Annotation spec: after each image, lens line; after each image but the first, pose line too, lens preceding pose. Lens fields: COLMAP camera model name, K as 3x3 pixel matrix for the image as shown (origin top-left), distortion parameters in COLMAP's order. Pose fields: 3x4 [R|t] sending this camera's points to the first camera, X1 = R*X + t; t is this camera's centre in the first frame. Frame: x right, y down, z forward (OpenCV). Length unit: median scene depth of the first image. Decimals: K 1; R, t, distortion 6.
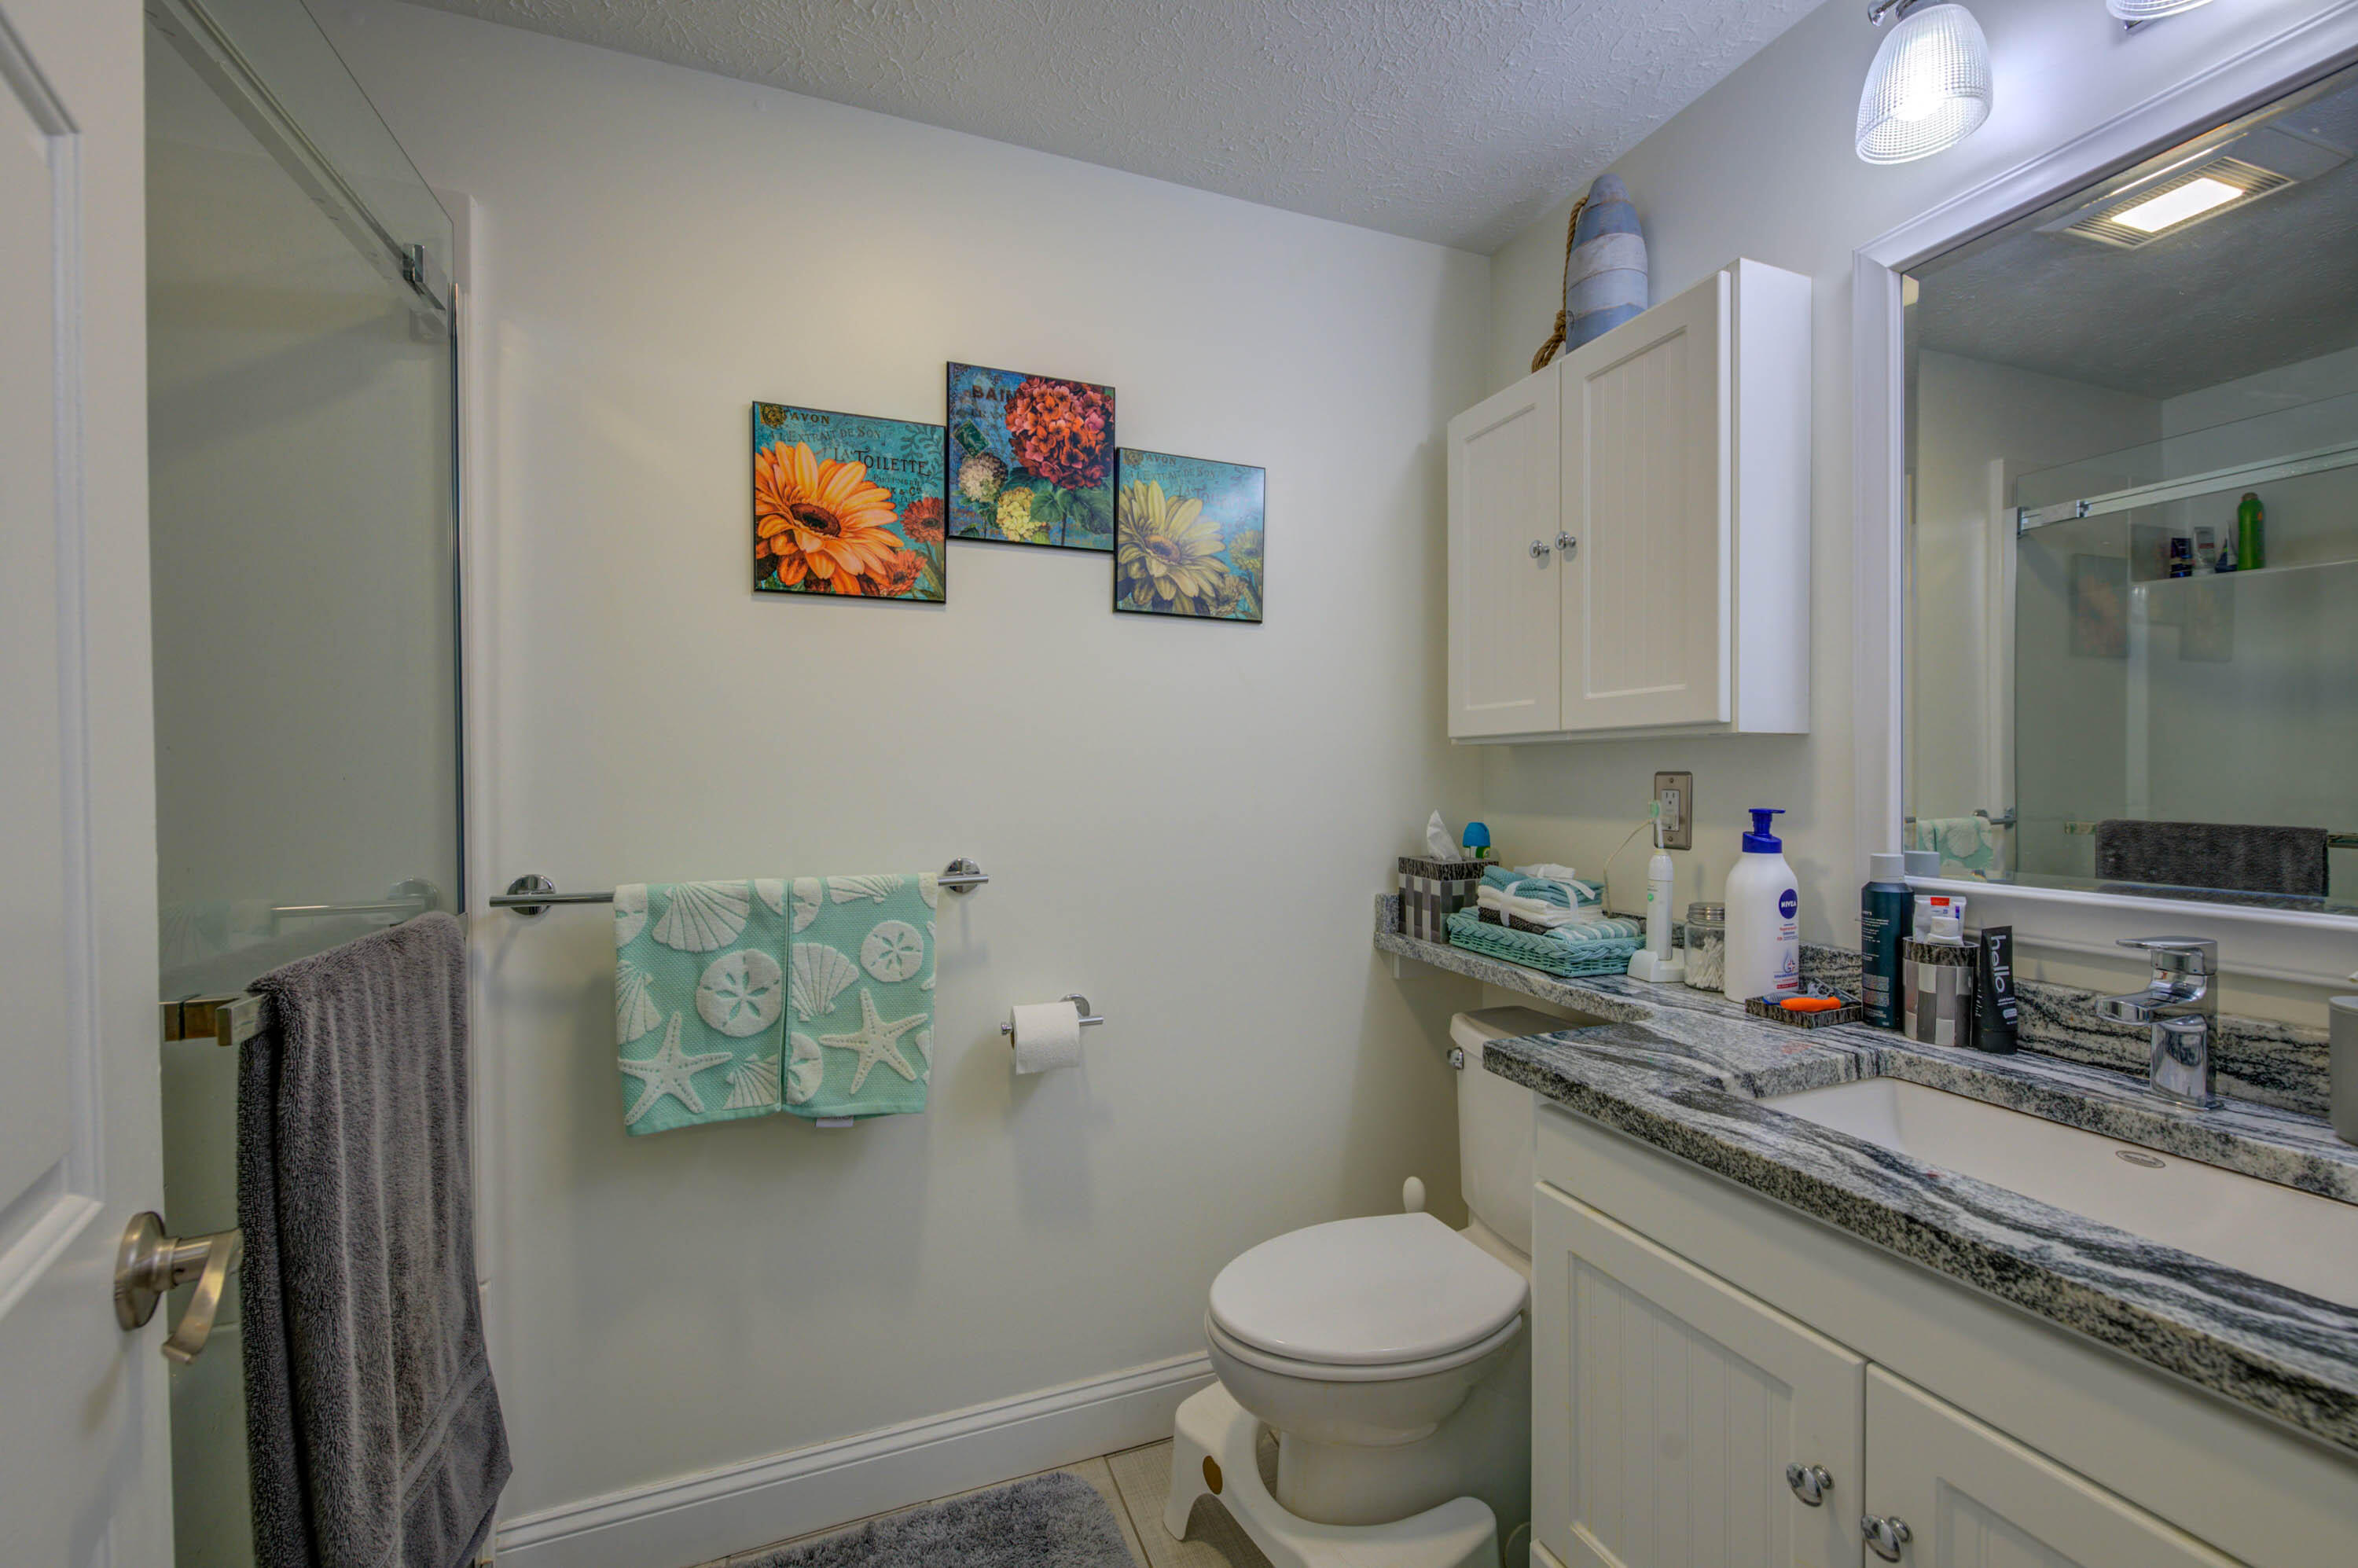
lens RADIAL K [[949.3, 0, 1169.8], [0, 949.3, 788.6], [0, 0, 1]] dist [-0.003090, -0.001064]
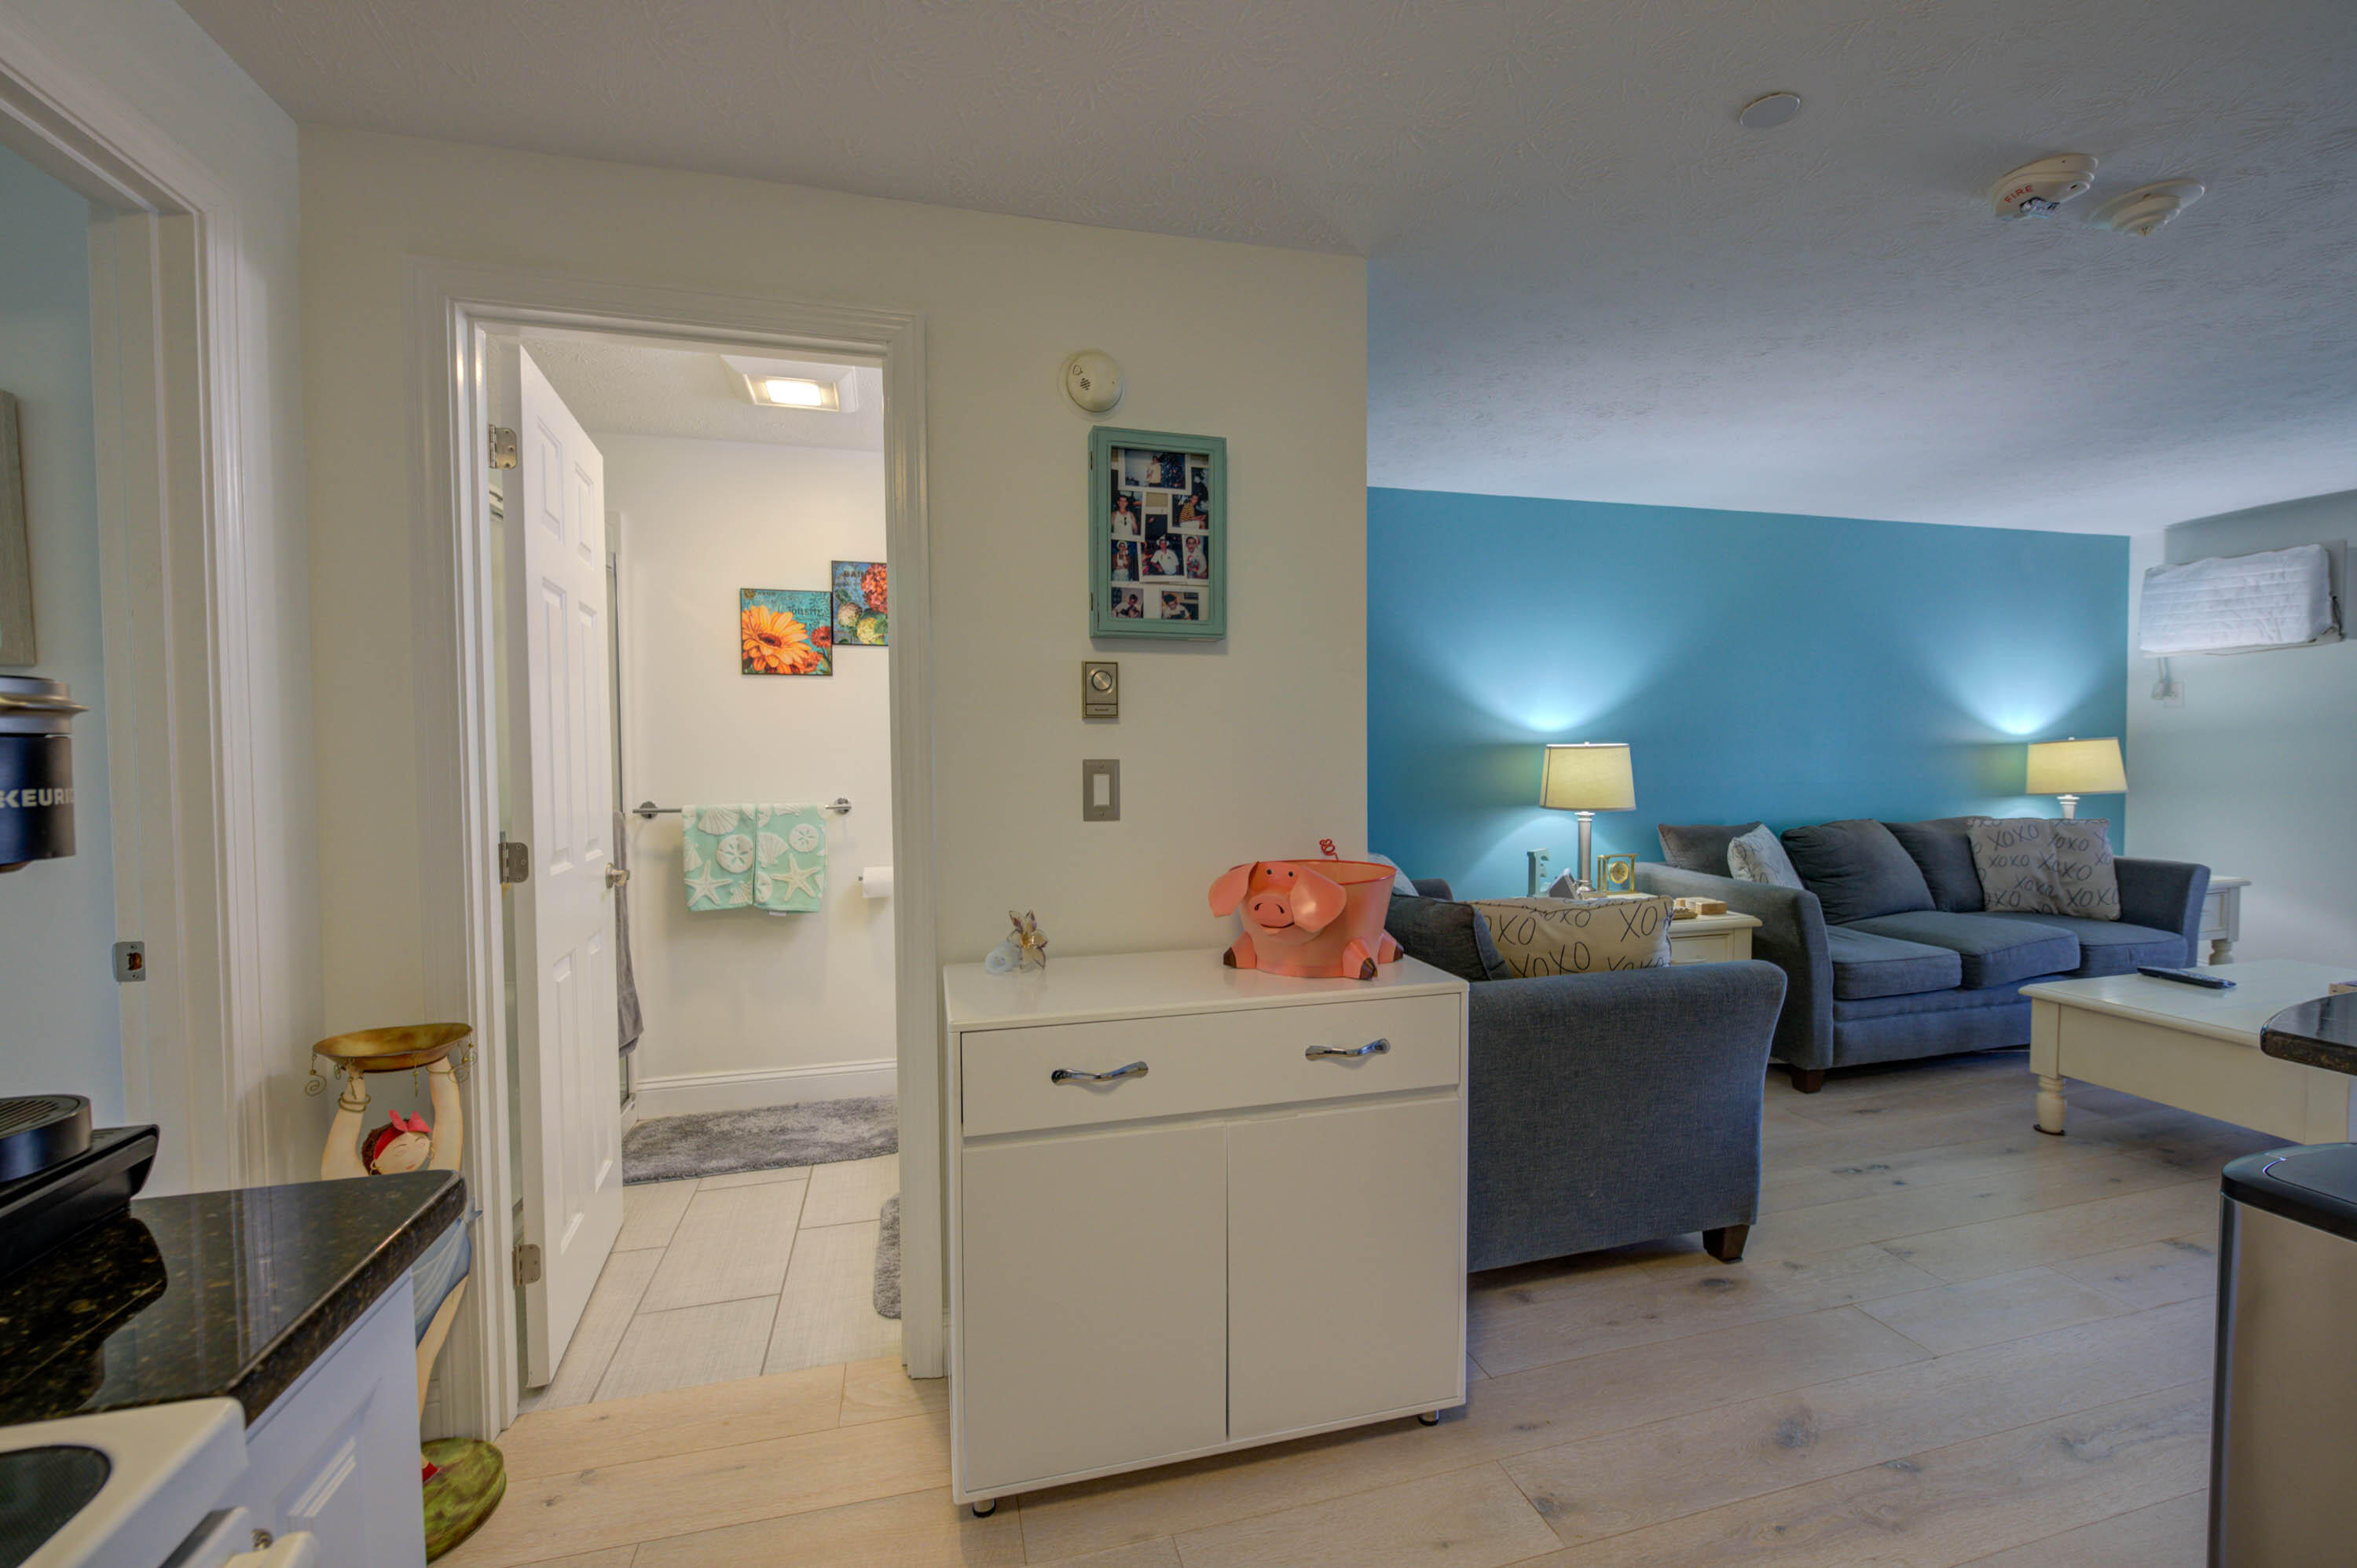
lens RADIAL K [[1042.5, 0, 1195.9], [0, 1042.5, 784.8], [0, 0, 1]] dist [-0.003283, -0.000110]
pose [[0.994042, 0.002888, -0.108958, 0.867194], [-0.000527, 0.999764, 0.021695, -0.004030], [0.108995, -0.021508, 0.993810, -1.286446]]
